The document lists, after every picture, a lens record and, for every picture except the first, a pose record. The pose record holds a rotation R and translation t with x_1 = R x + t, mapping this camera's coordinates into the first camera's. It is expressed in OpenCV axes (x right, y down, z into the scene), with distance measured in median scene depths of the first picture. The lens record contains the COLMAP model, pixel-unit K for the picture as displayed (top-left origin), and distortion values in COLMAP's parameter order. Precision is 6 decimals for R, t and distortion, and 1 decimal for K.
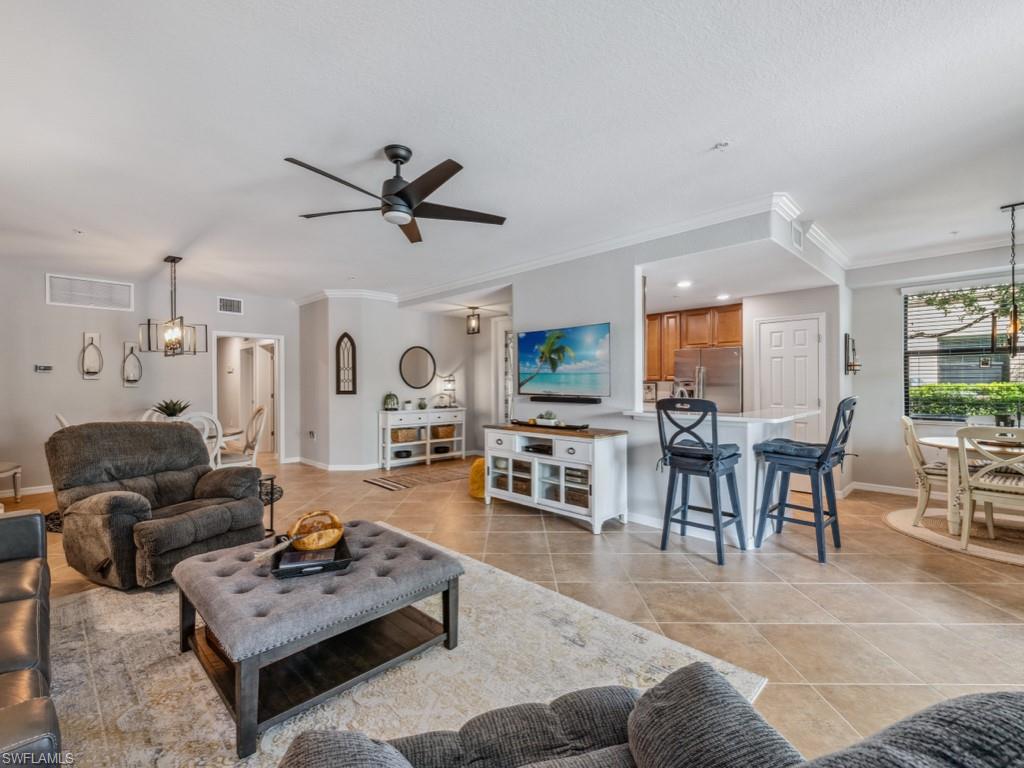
lens RADIAL K [[458.6, 0, 504.3], [0, 458.6, 385.1], [0, 0, 1]] dist [0.013865, -0.000598]
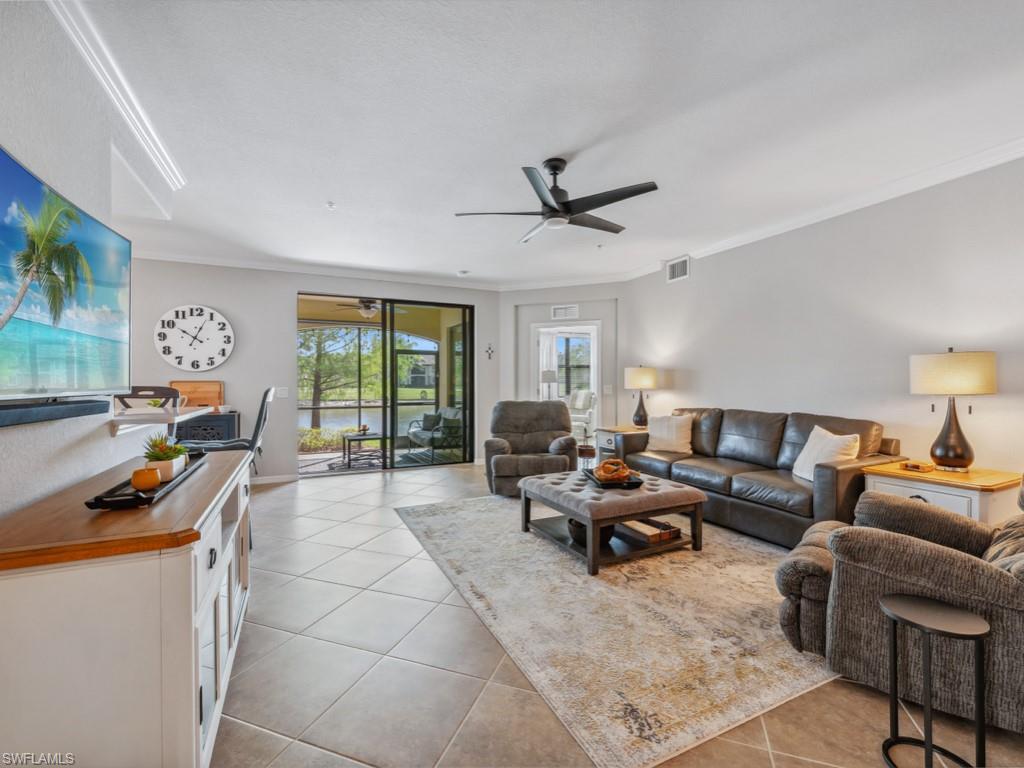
lens RADIAL K [[450.5, 0, 515.1], [0, 450.5, 384.7], [0, 0, 1]] dist [0.000014, -0.000830]
pose [[-0.945769, 0.003580, 0.324821, -0.271952], [0.006735, 0.999940, 0.008589, 0.011945], [-0.324771, 0.010311, -0.945736, 1.169042]]
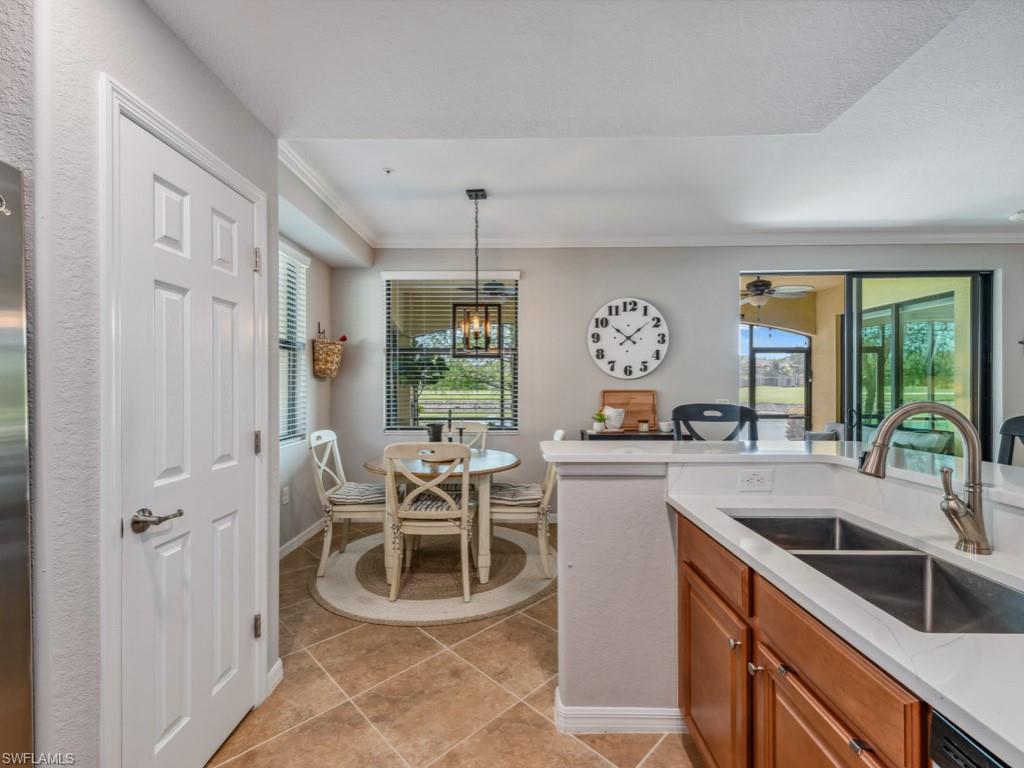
lens RADIAL K [[458.6, 0, 504.3], [0, 458.6, 385.1], [0, 0, 1]] dist [0.013865, -0.000598]
pose [[-0.708525, 0.002520, 0.705681, 0.324637], [0.006061, 0.999978, 0.002515, -0.006720], [-0.705659, 0.006059, -0.708525, 1.206517]]
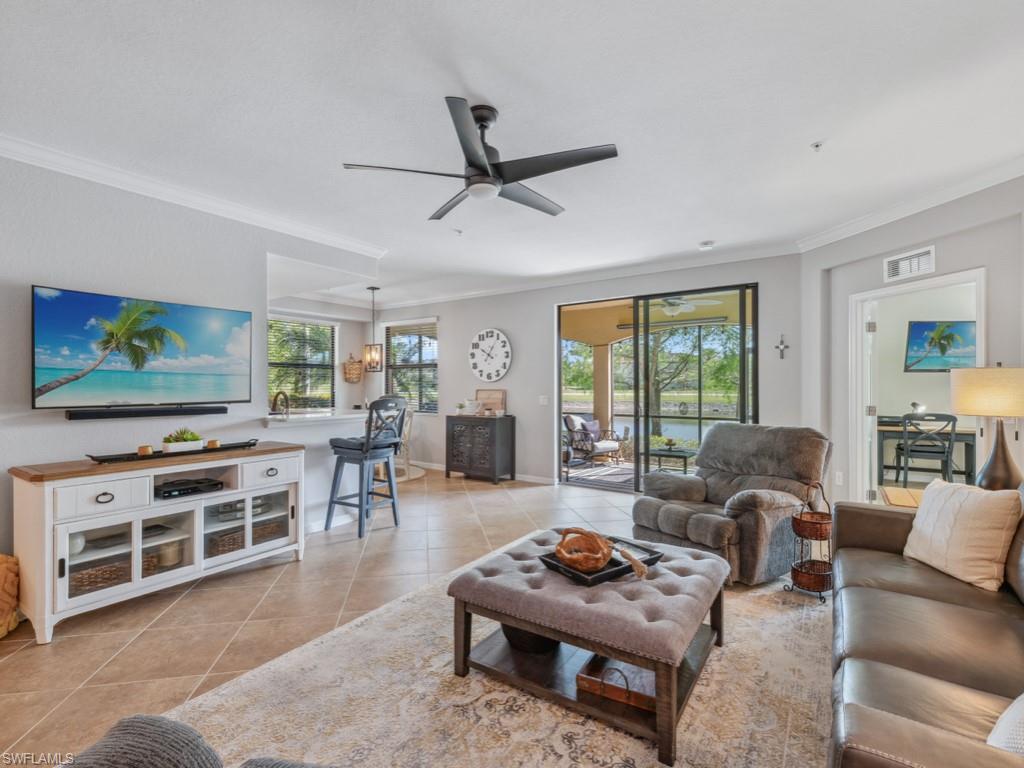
lens RADIAL K [[484.2, 0, 510.4], [0, 484.2, 387.2], [0, 0, 1]] dist [0.015160, -0.000961]
pose [[-0.192617, -0.000042, 0.981274, -0.625089], [0.007256, 0.999973, 0.001467, -0.001009], [-0.981247, 0.007403, -0.192611, 0.627657]]
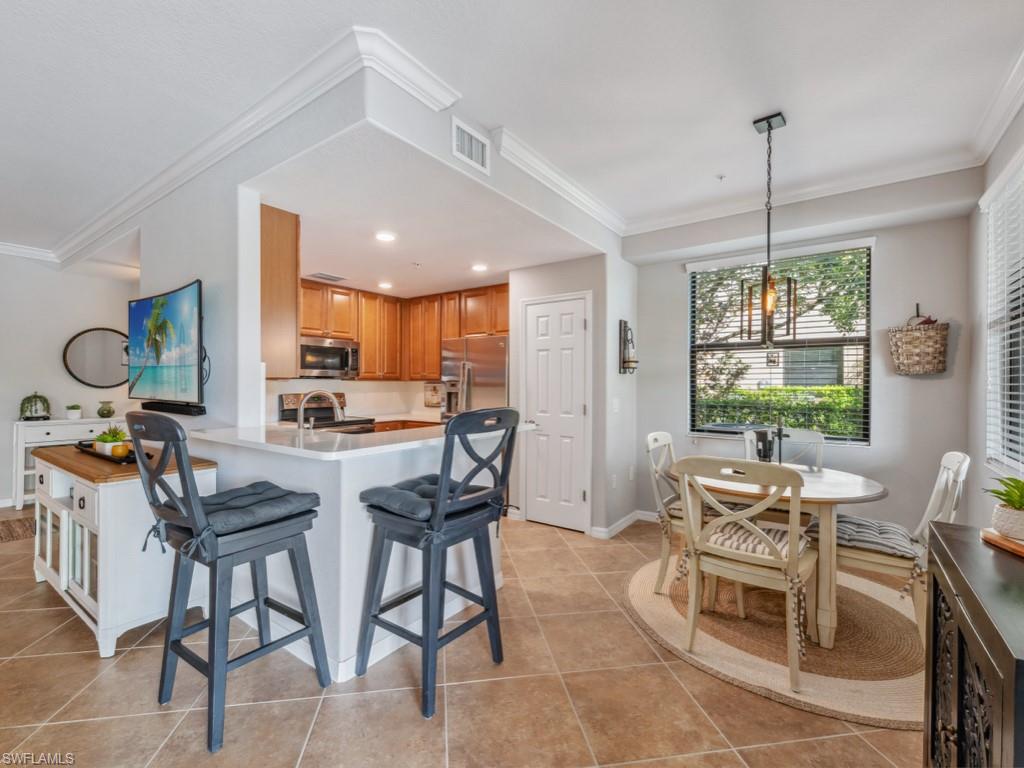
lens RADIAL K [[456.2, 0, 499.4], [0, 456.2, 384.4], [0, 0, 1]] dist [0.013408, -0.000157]
pose [[0.988466, 0.008011, 0.151232, 0.467773], [-0.007804, 0.999968, -0.001957, -0.001489], [-0.151243, 0.000755, 0.988496, 0.311348]]
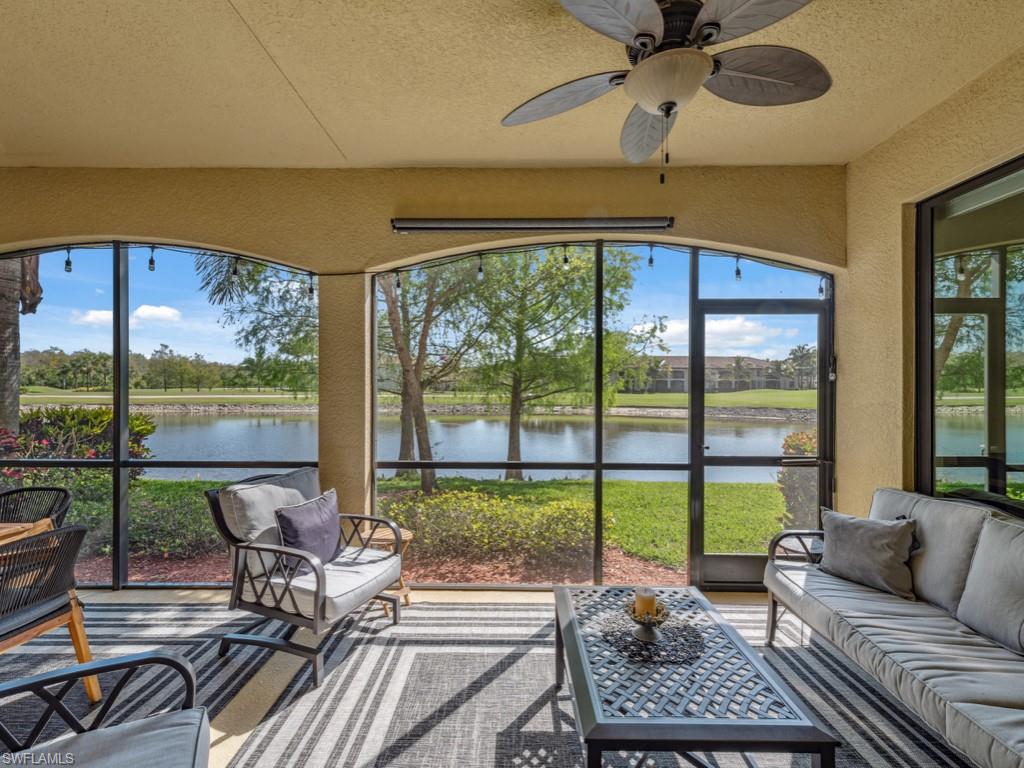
lens RADIAL K [[455.2, 0, 509.0], [0, 455.2, 388.8], [0, 0, 1]] dist [0.003373, 0.000258]
pose [[-0.706062, -0.001288, 0.708148, 0.547603], [0.003669, 0.999978, 0.005477, -0.000728], [-0.708140, 0.006465, -0.706042, 0.198062]]
